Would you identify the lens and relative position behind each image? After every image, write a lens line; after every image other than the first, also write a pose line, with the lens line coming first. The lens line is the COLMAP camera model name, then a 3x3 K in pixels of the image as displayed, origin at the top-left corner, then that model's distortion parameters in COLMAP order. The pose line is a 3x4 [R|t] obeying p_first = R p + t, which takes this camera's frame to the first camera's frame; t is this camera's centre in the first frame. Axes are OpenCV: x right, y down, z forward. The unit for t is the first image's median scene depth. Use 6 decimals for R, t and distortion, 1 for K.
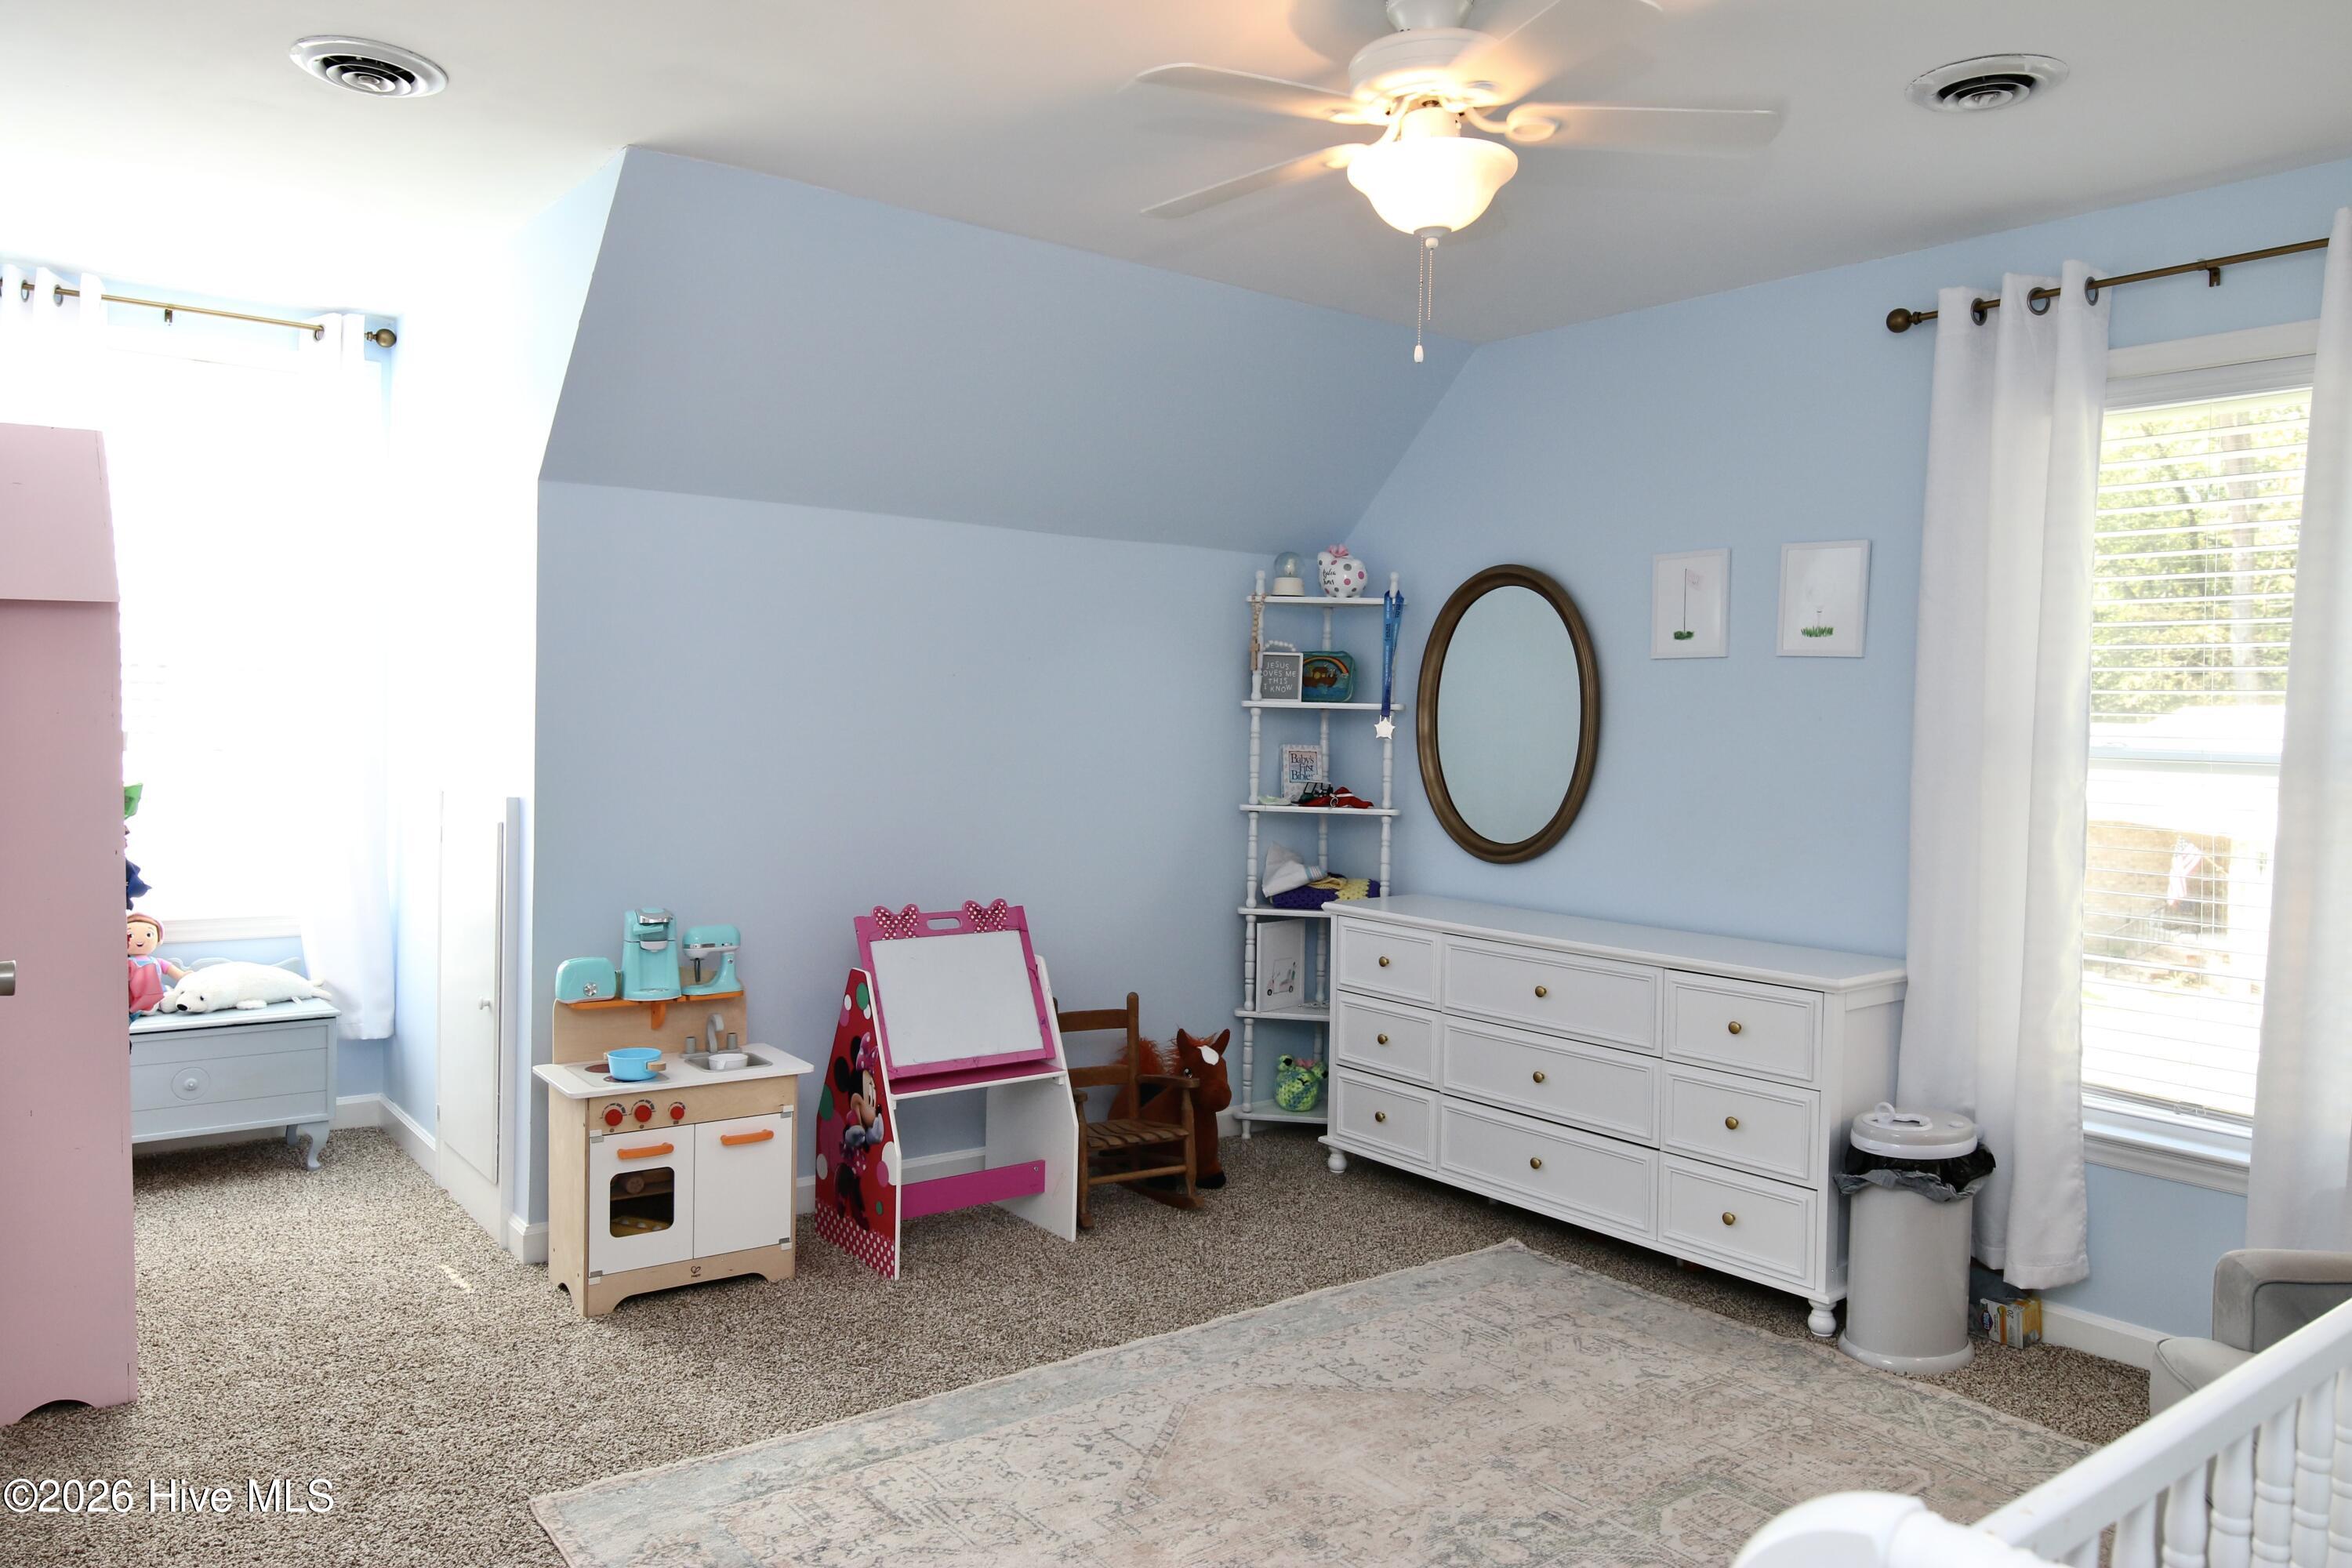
lens RADIAL K [[1627.0, 0, 1175.3], [0, 1627.0, 789.1], [0, 0, 1]] dist [-0.001512, -0.013126]
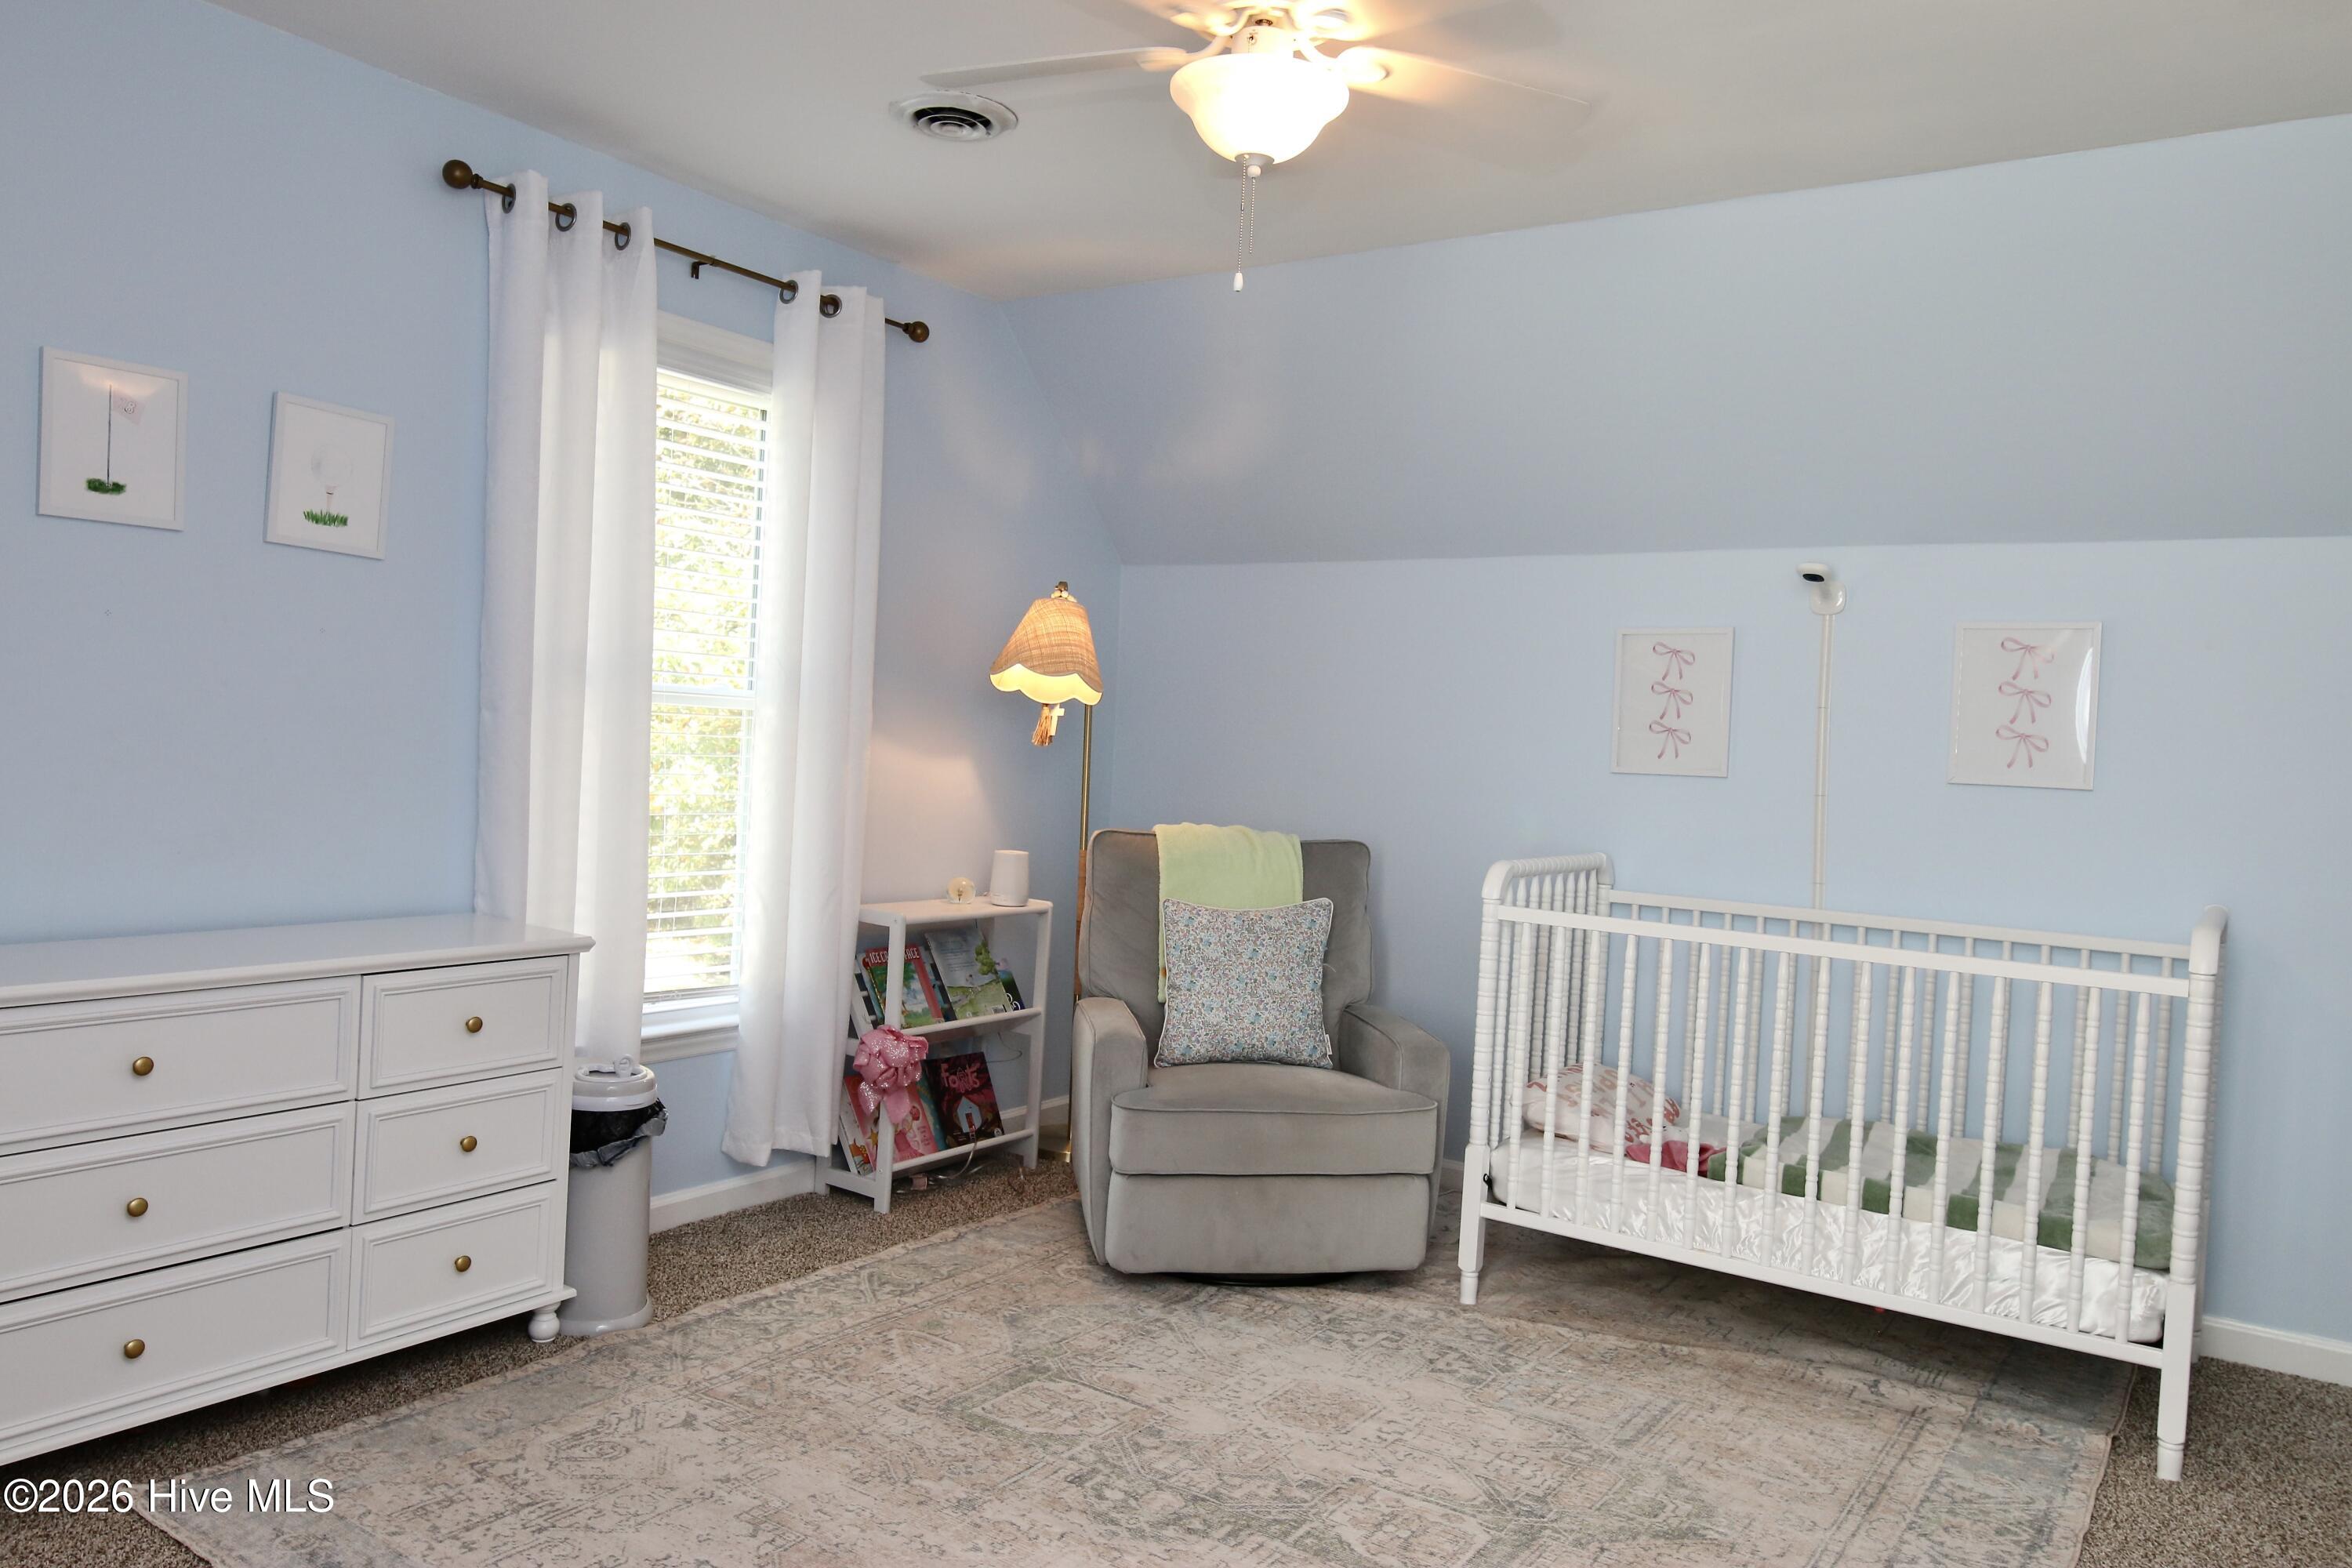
lens RADIAL K [[1627.0, 0, 1175.4], [0, 1627.0, 781.0], [0, 0, 1]] dist [-0.001512, -0.013126]
pose [[-0.312538, -0.064004, 0.947747, -0.538496], [-0.019514, 0.997950, 0.060959, -0.029899], [-0.949705, 0.000558, -0.313146, 0.964756]]
